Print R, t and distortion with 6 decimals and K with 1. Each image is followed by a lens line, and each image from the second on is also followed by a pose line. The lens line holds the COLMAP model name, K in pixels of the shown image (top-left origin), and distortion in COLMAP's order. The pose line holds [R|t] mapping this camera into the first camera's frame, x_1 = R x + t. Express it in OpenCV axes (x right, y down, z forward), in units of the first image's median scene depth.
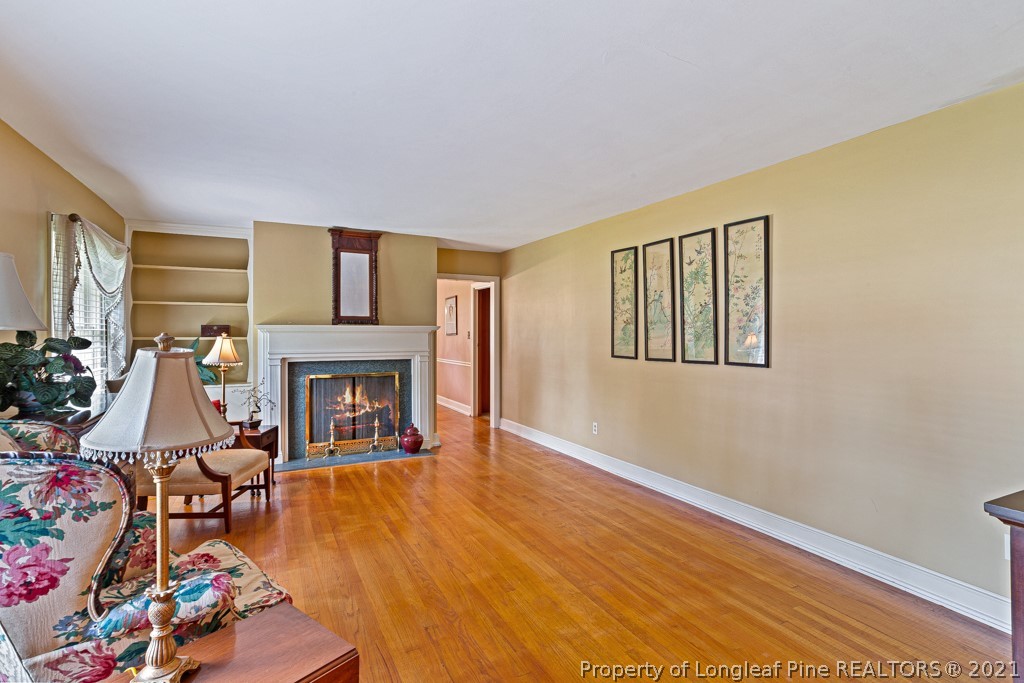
lens RADIAL K [[498.4, 0, 508.6], [0, 498.4, 338.2], [0, 0, 1]] dist [-0.004697, 0.009890]
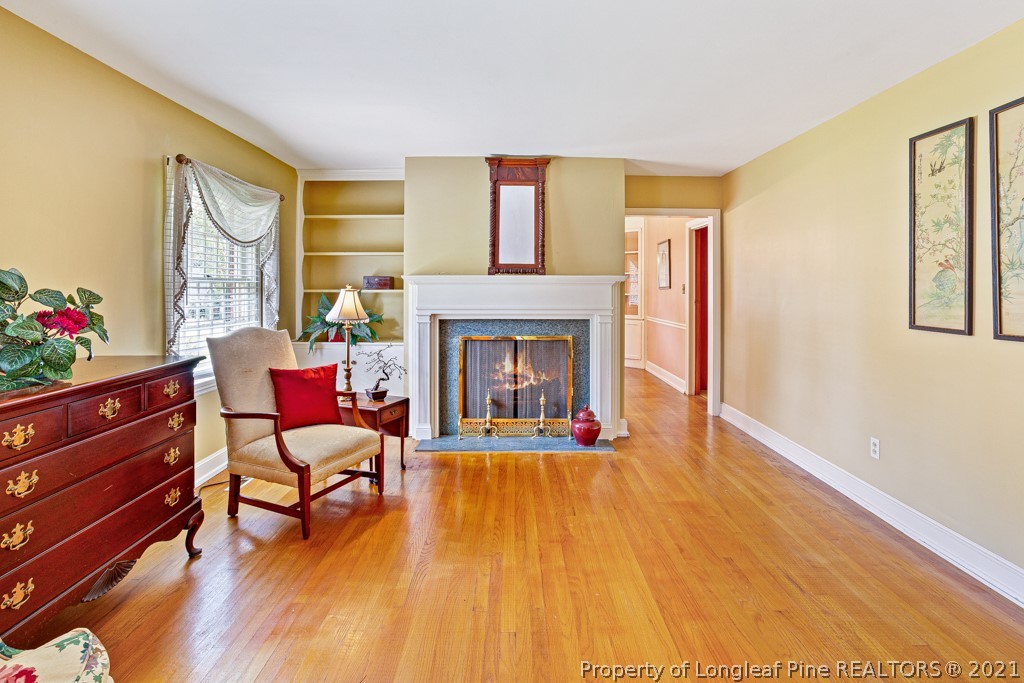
lens RADIAL K [[498.4, 0, 531.4], [0, 498.4, 290.2], [0, 0, 1]] dist [-0.004697, 0.009890]
pose [[0.902082, 0.003454, -0.431552, 0.061703], [-0.005759, 0.999975, -0.004035, 0.000426], [0.431527, 0.006125, 0.902079, 0.299135]]
